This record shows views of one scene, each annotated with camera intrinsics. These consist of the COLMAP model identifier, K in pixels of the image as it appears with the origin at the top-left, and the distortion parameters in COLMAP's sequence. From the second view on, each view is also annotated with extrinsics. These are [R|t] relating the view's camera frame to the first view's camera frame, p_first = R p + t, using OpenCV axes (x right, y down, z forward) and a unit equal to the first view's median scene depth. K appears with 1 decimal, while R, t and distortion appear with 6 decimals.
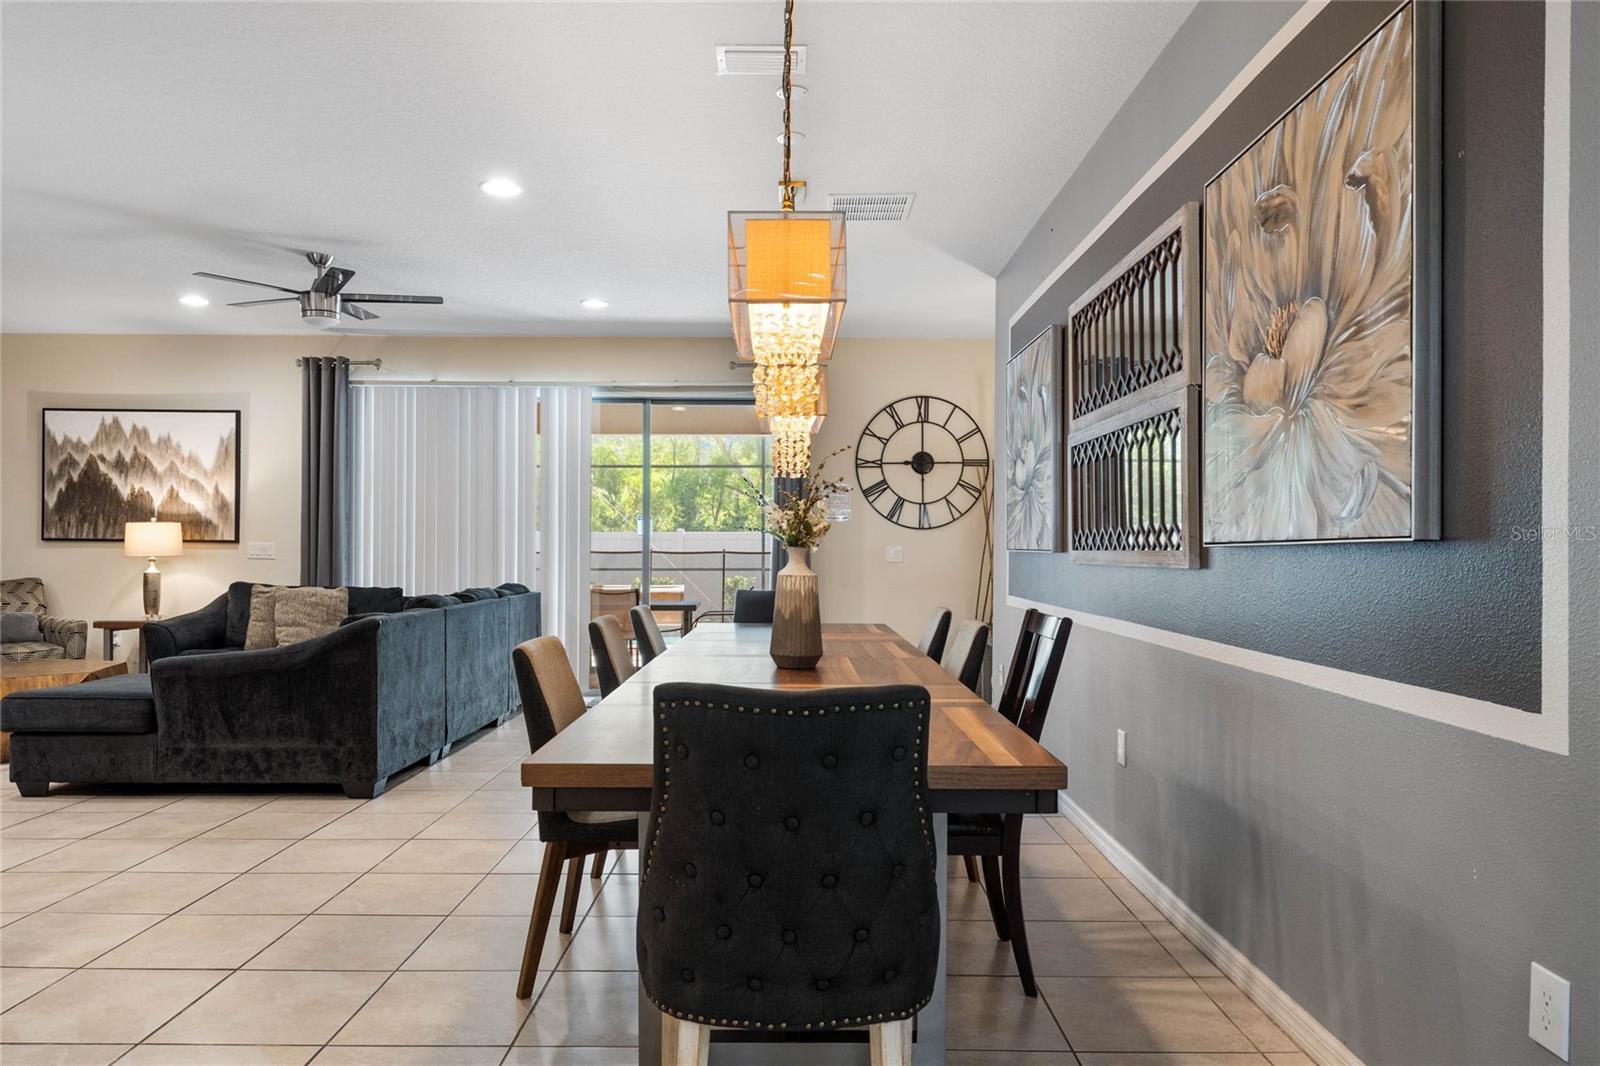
lens RADIAL K [[1048.4, 0, 798.3], [0, 1048.4, 544.8], [0, 0, 1]] dist [-0.005351, -0.001322]
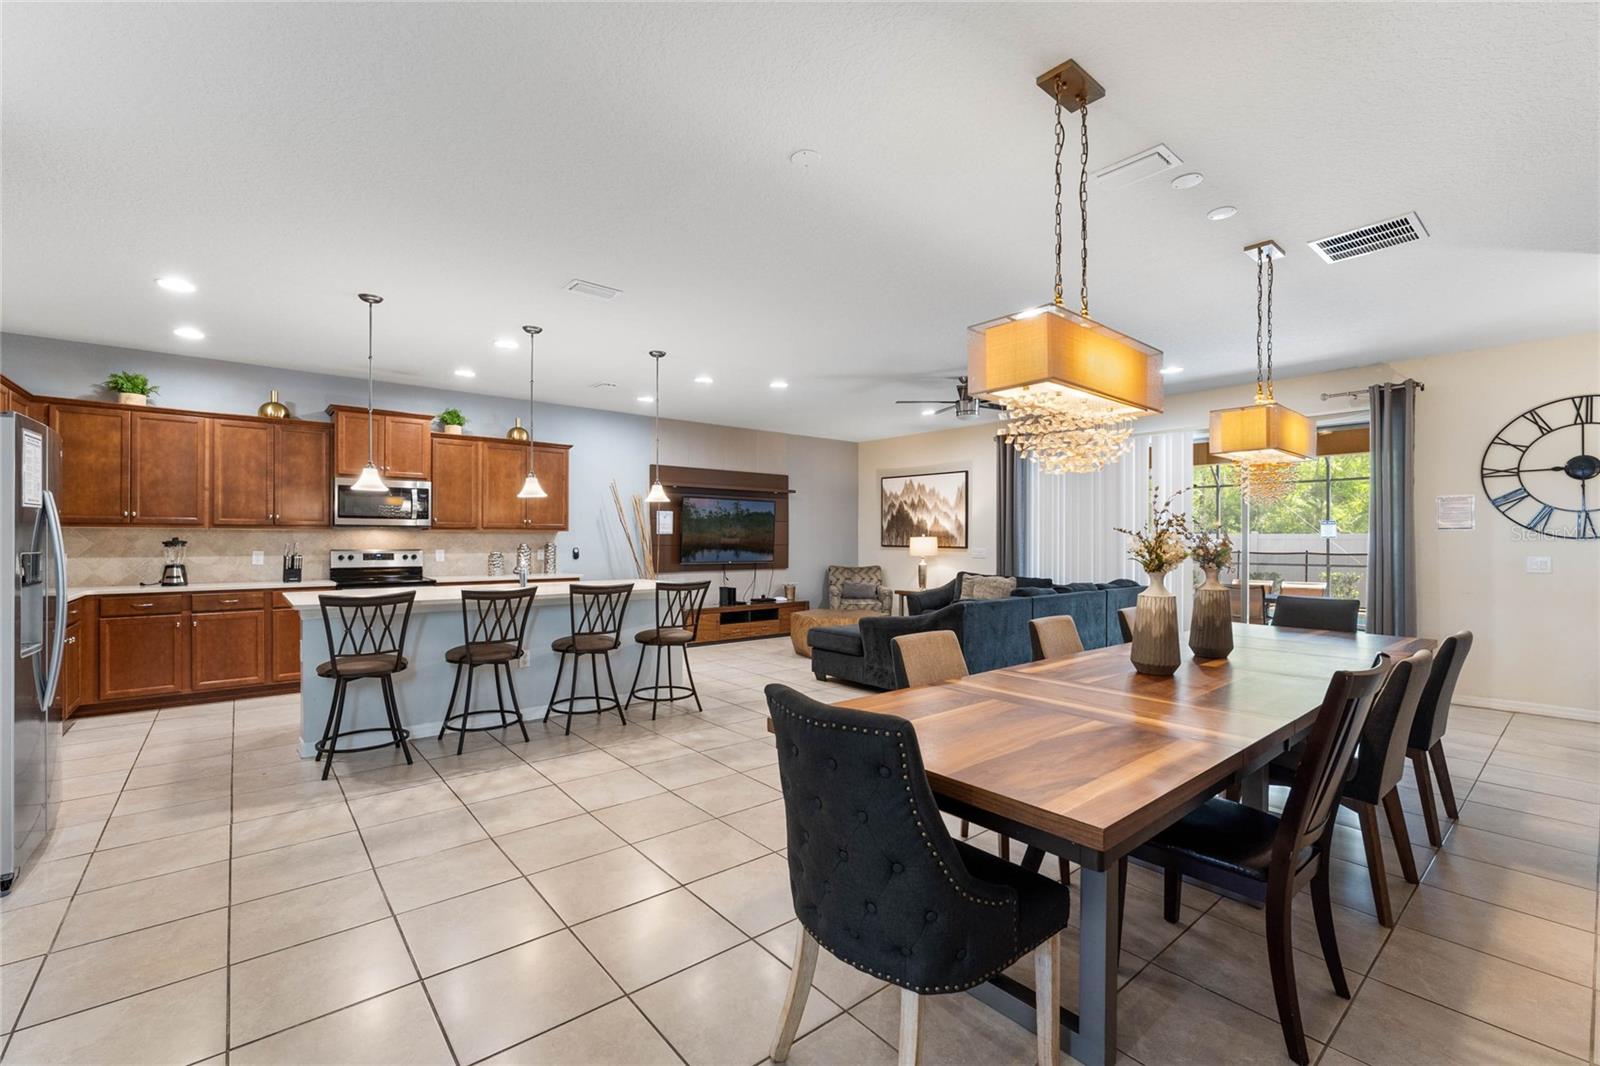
lens RADIAL K [[672.7, 0, 795.4], [0, 672.7, 538.7], [0, 0, 1]] dist [-0.005986, 0.000844]
pose [[0.634329, -0.003225, -0.773057, 0.134600], [0.001376, 0.999994, -0.003042, -0.014609], [0.773062, 0.000866, 0.634330, 0.090133]]
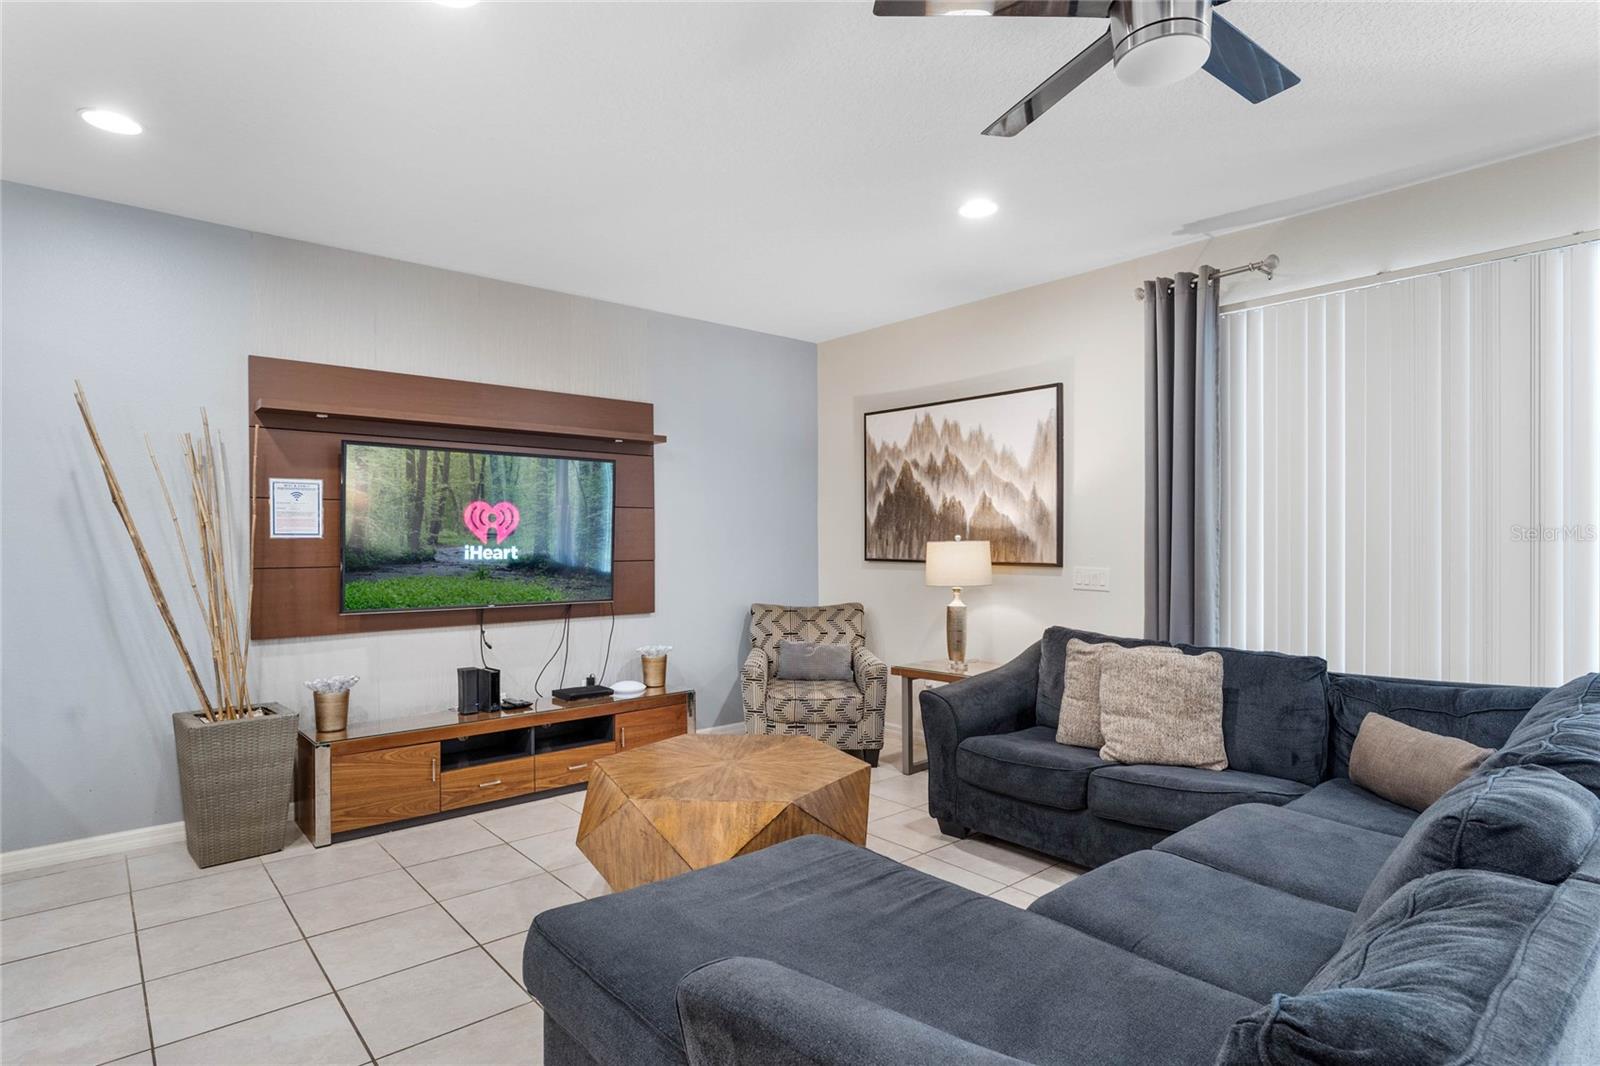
lens RADIAL K [[828.0, 0, 794.6], [0, 828.0, 545.1], [0, 0, 1]] dist [-0.004518, 0.000181]
pose [[0.647176, -0.002339, -0.762337, -0.220054], [0.008016, 0.999961, 0.003737, -0.020721], [0.762298, -0.008530, 0.647170, 0.492938]]
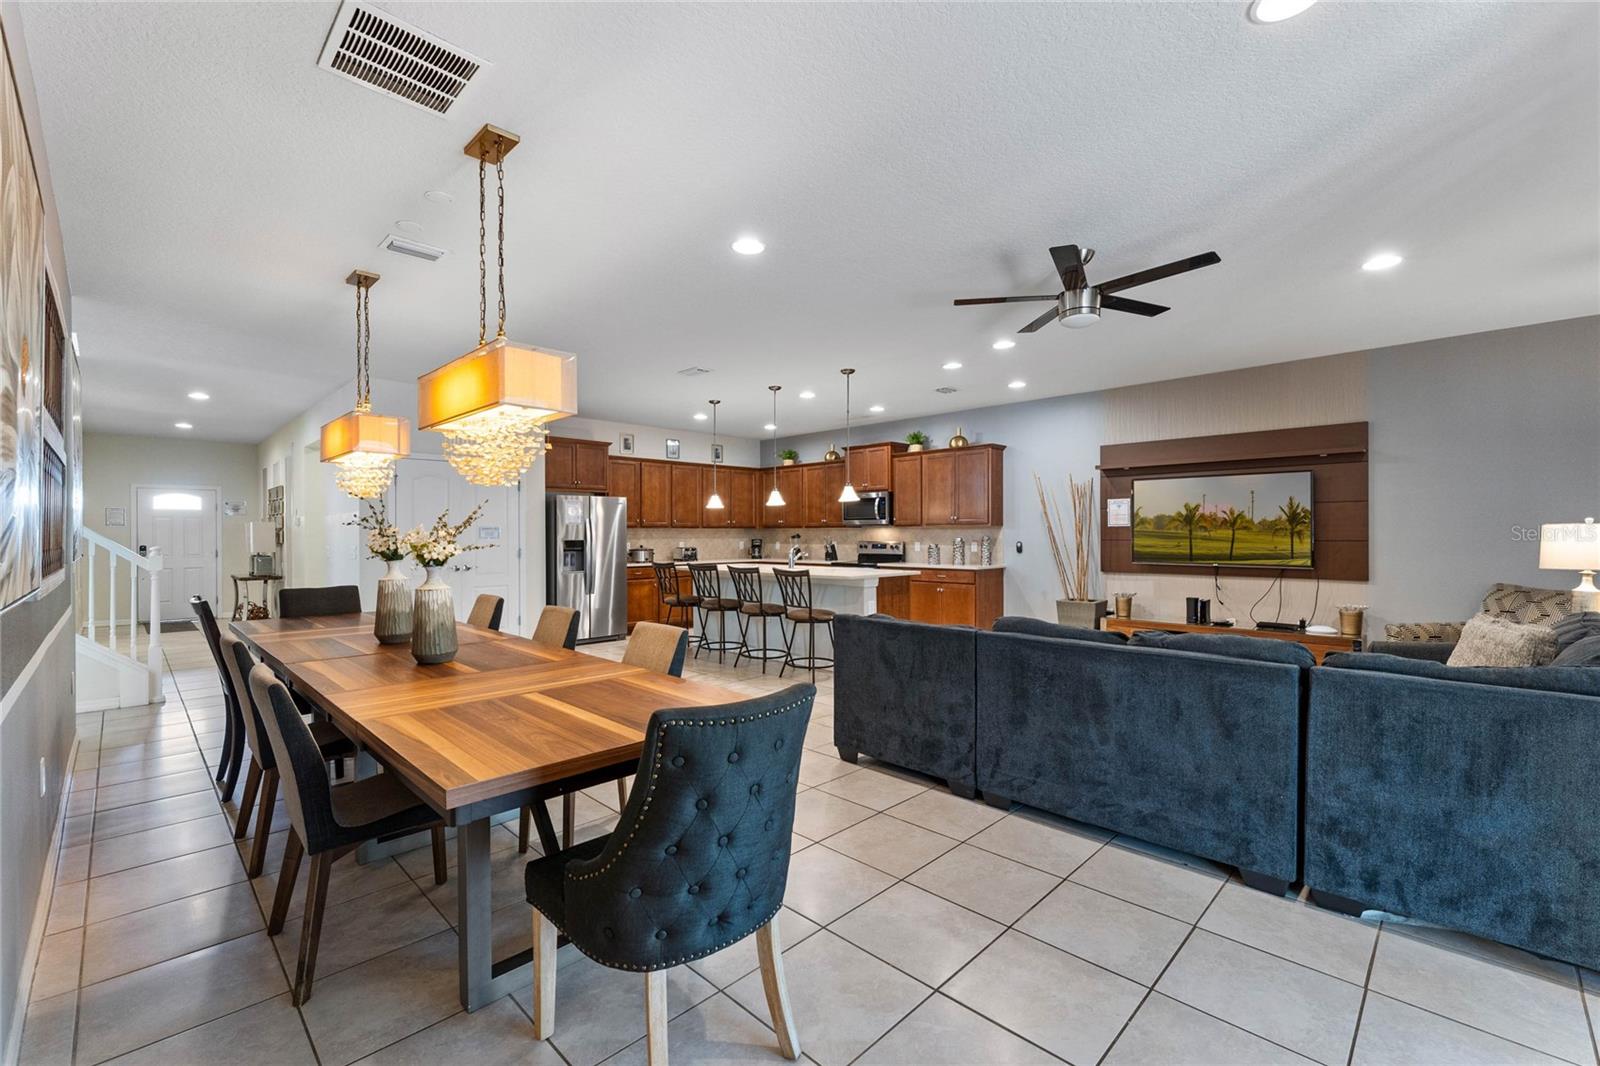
lens RADIAL K [[672.7, 0, 800.0], [0, 672.7, 530.8], [0, 0, 1]] dist [-0.005986, 0.000844]
pose [[-0.707362, -0.004908, -0.706834, 0.106725], [0.002108, 0.999957, -0.009053, -0.012796], [0.706848, -0.007894, -0.707321, 0.900668]]
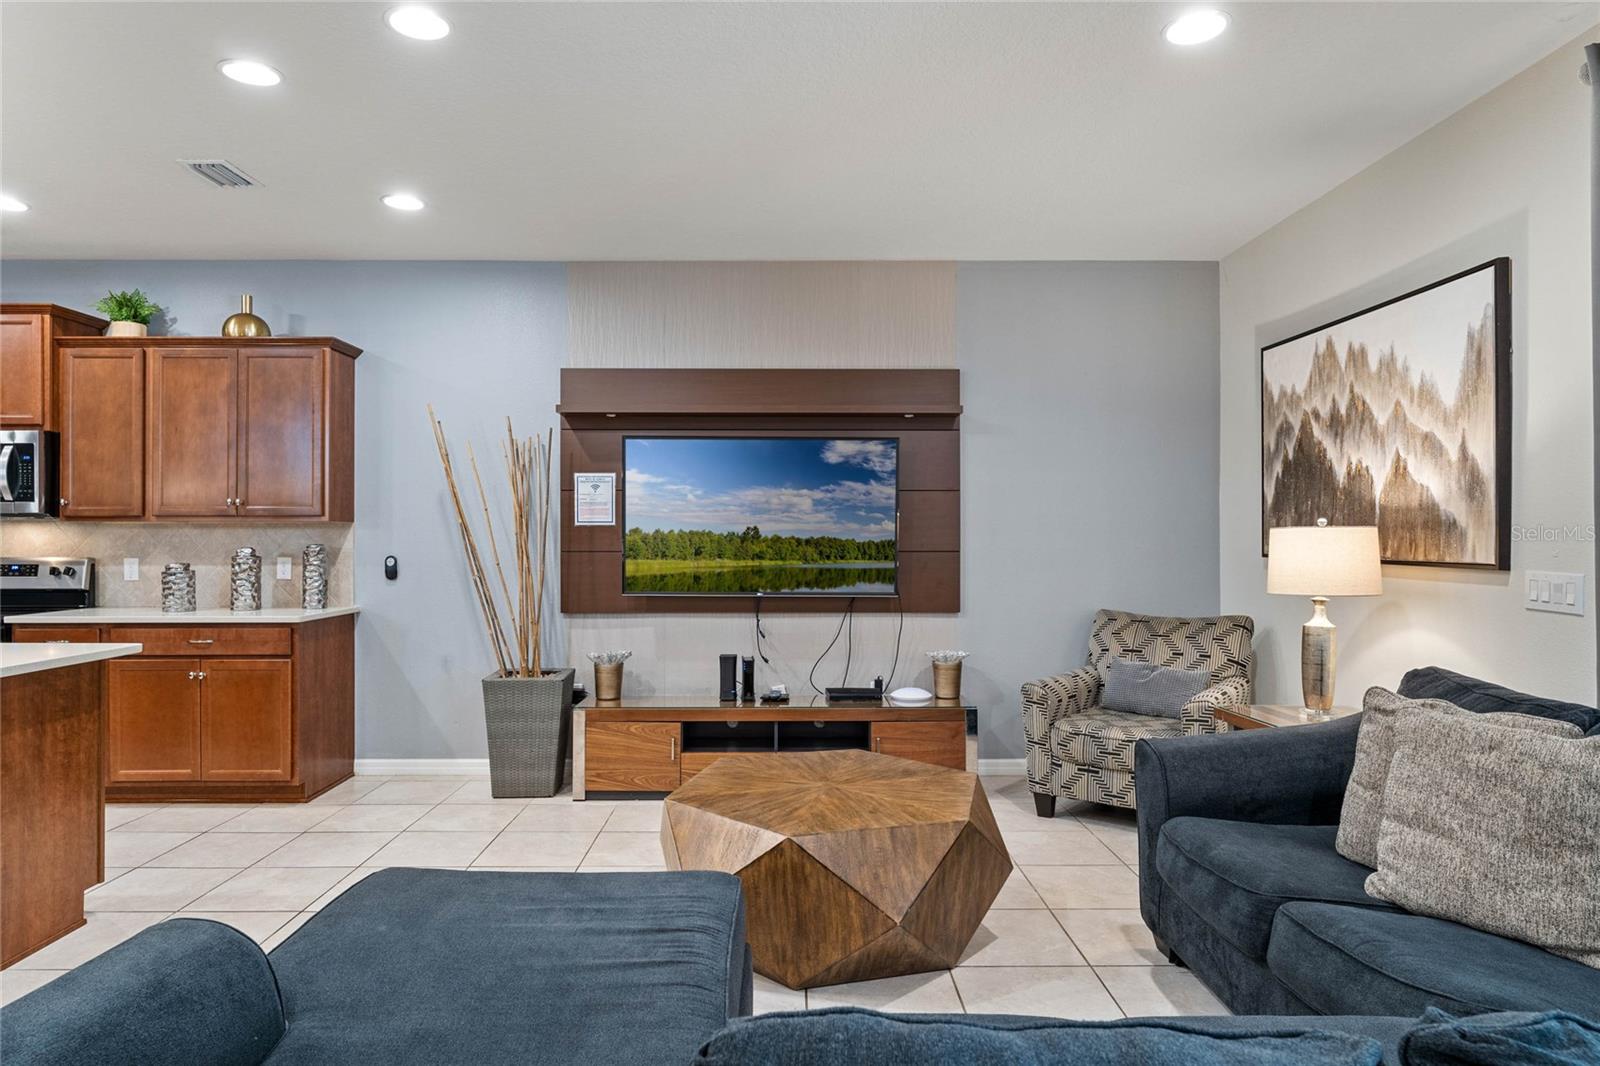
lens RADIAL K [[933.0, 0, 797.8], [0, 933.0, 534.2], [0, 0, 1]] dist [-0.006306, -0.002177]
pose [[0.006937, -0.006948, -0.999952, -0.161338], [0.002436, 0.999973, -0.006931, -0.014818], [0.999973, -0.002388, 0.006954, 0.714265]]
